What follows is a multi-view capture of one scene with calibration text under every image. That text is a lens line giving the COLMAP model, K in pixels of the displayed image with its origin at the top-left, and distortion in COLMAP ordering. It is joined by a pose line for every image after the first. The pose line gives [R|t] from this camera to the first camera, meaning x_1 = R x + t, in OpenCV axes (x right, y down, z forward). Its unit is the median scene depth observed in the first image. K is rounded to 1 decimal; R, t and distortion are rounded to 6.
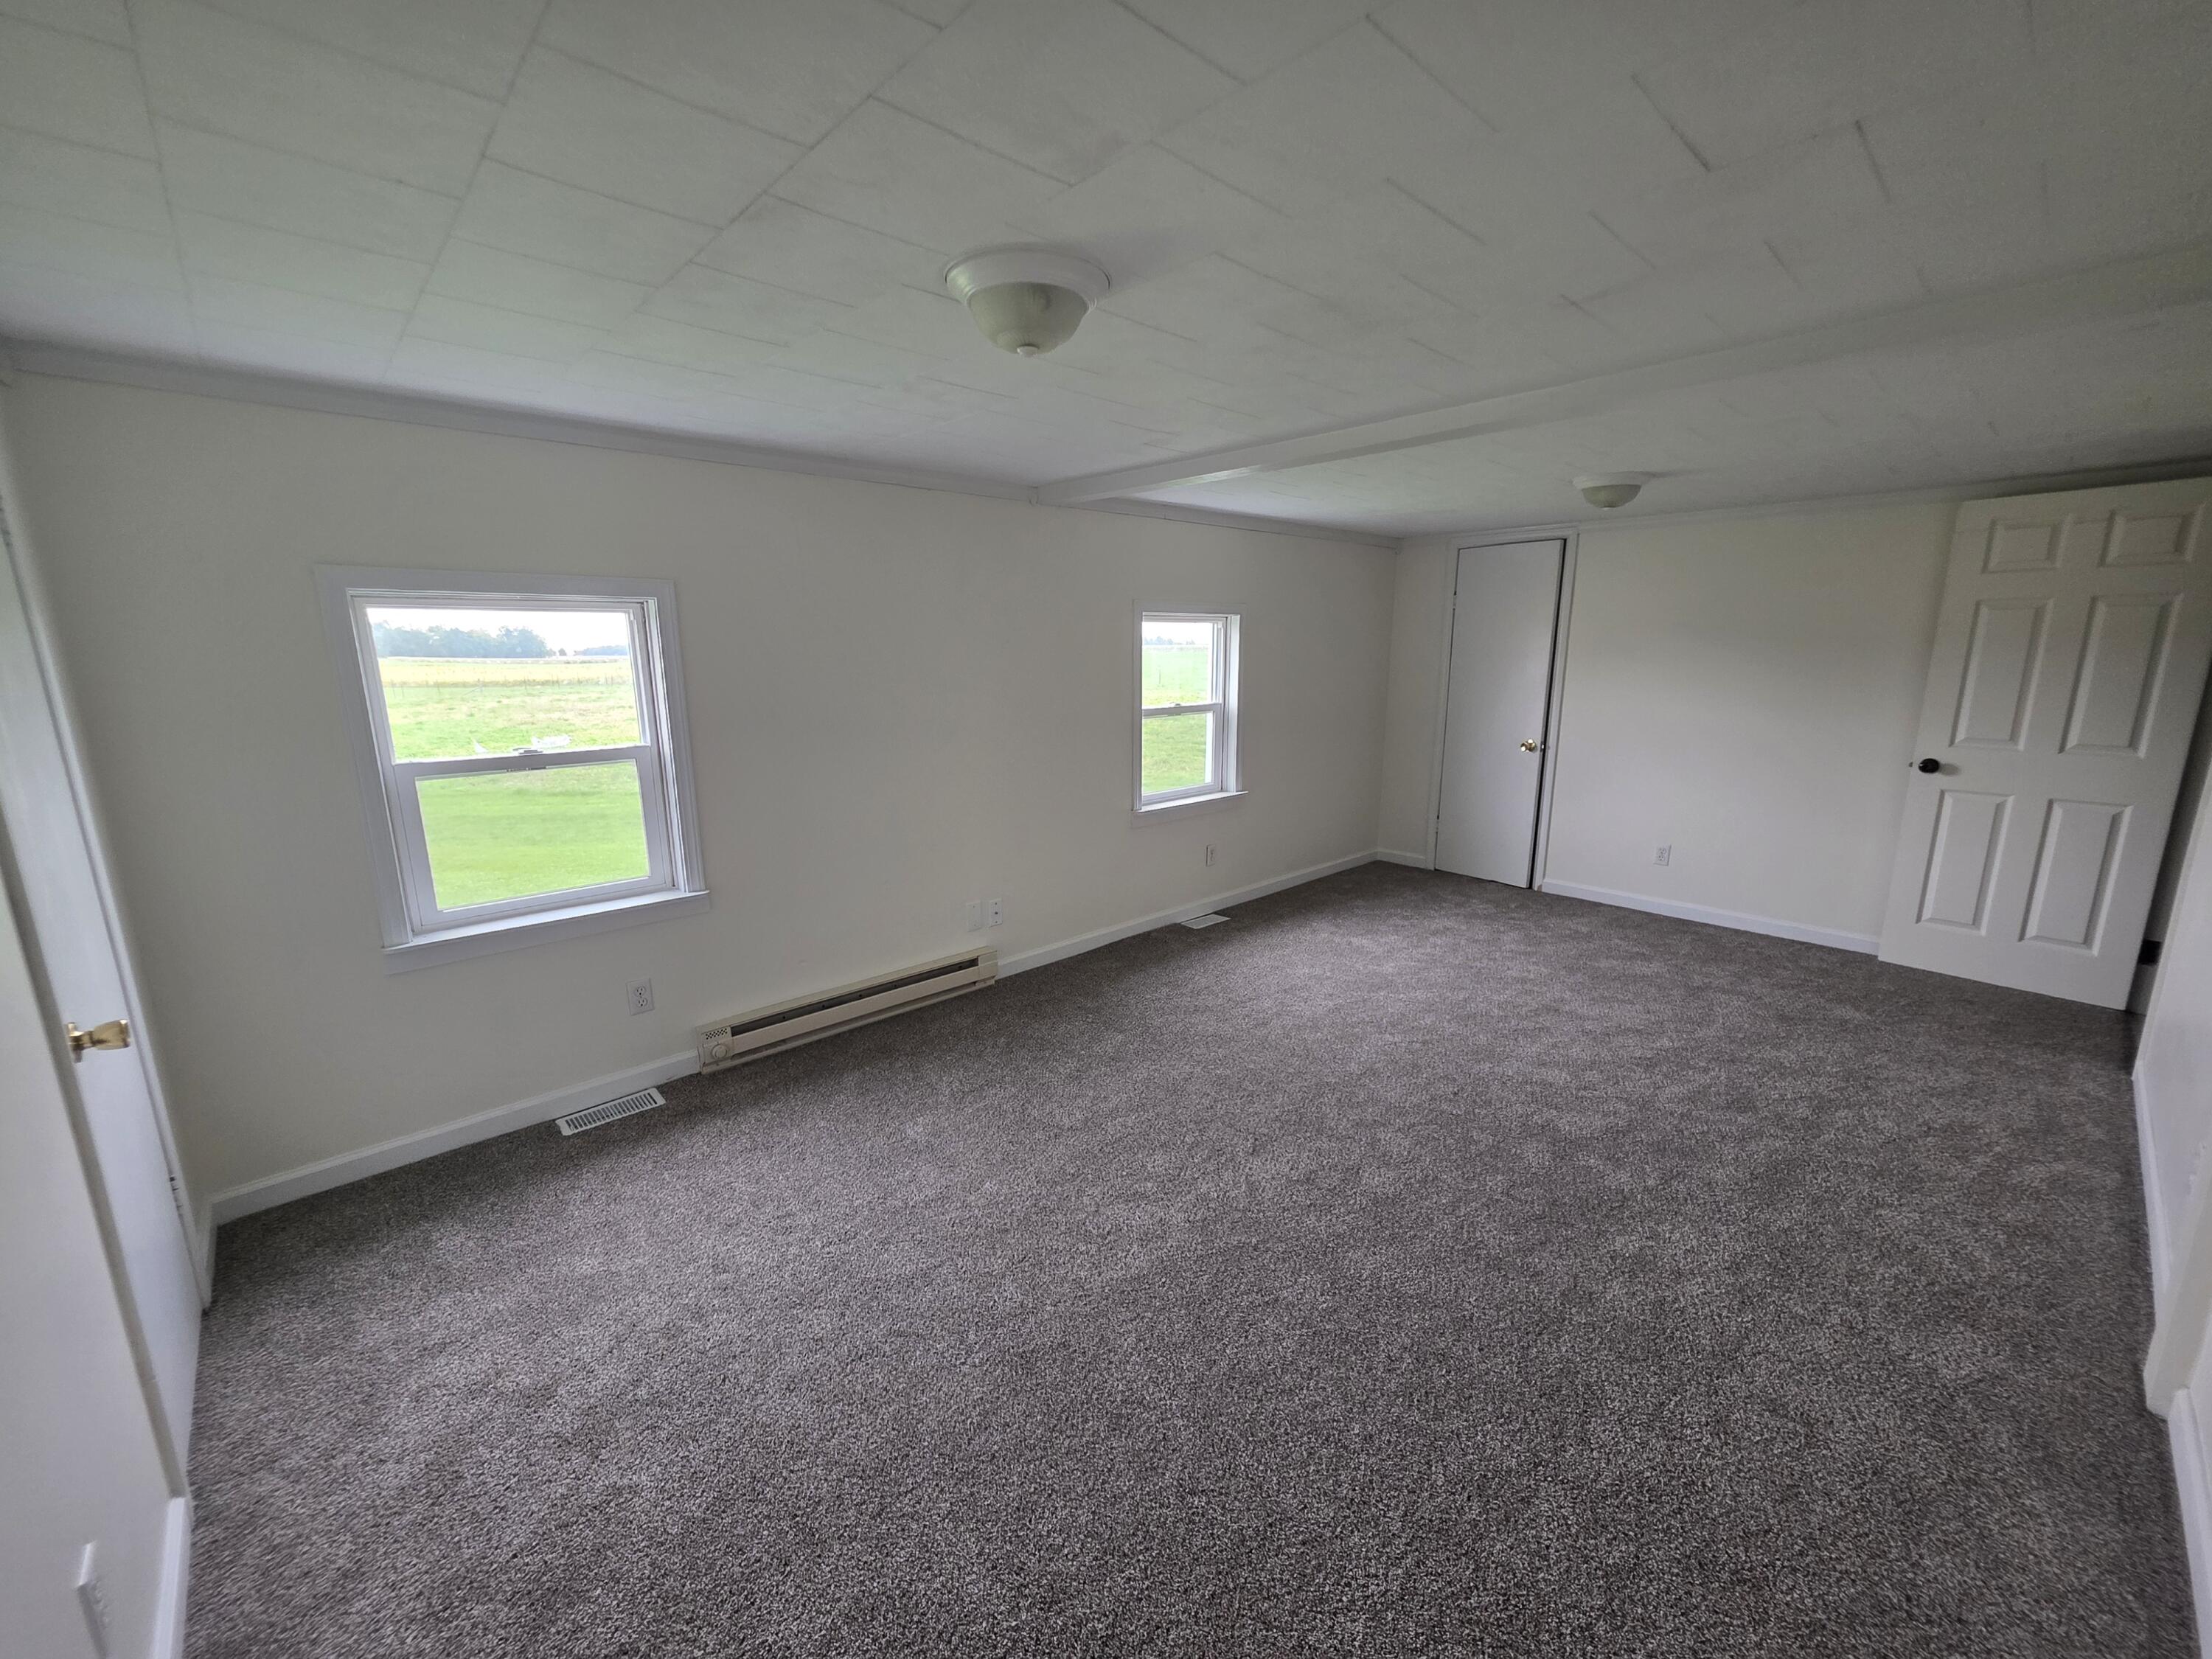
lens RADIAL K [[886.2, 0, 1100.6], [0, 886.2, 837.3], [0, 0, 1]] dist [0.002450, -0.000198]
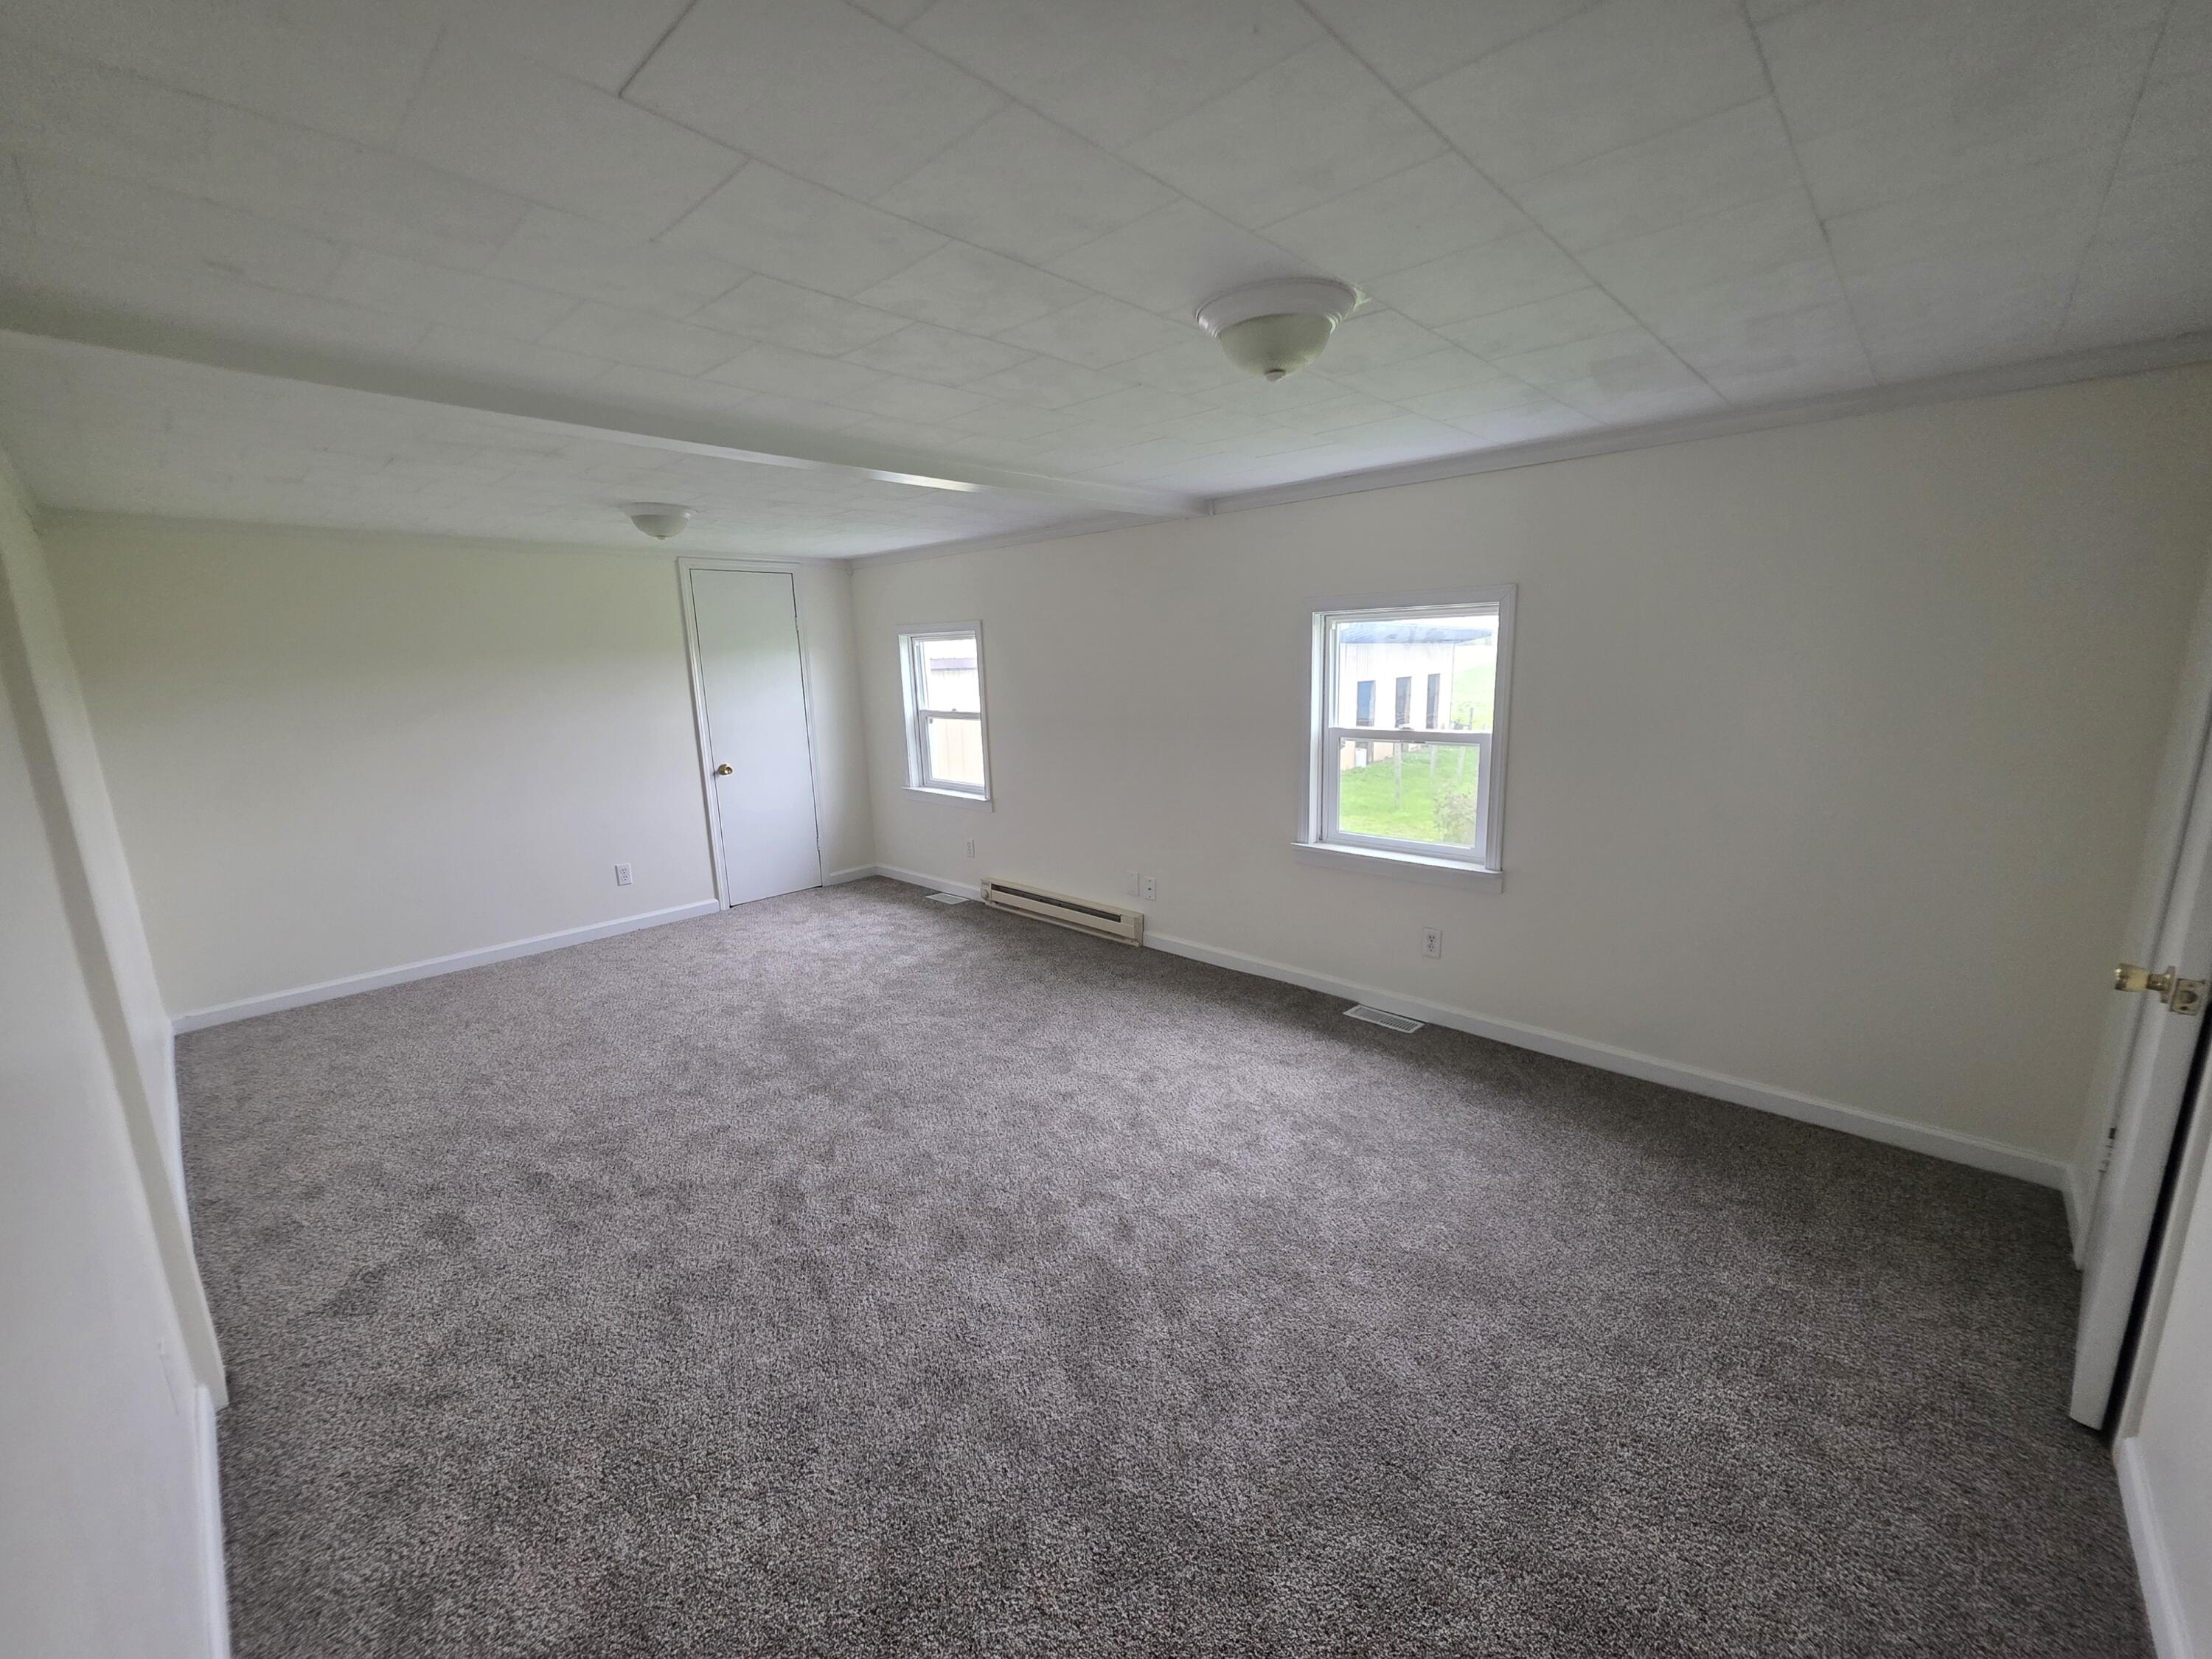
lens RADIAL K [[886.2, 0, 1100.6], [0, 886.2, 837.3], [0, 0, 1]] dist [0.002450, -0.000198]
pose [[0.069320, 0.219898, -0.973057, 0.971221], [-0.173421, 0.963208, 0.205317, -0.201081], [0.982405, 0.154516, 0.104904, 0.809953]]
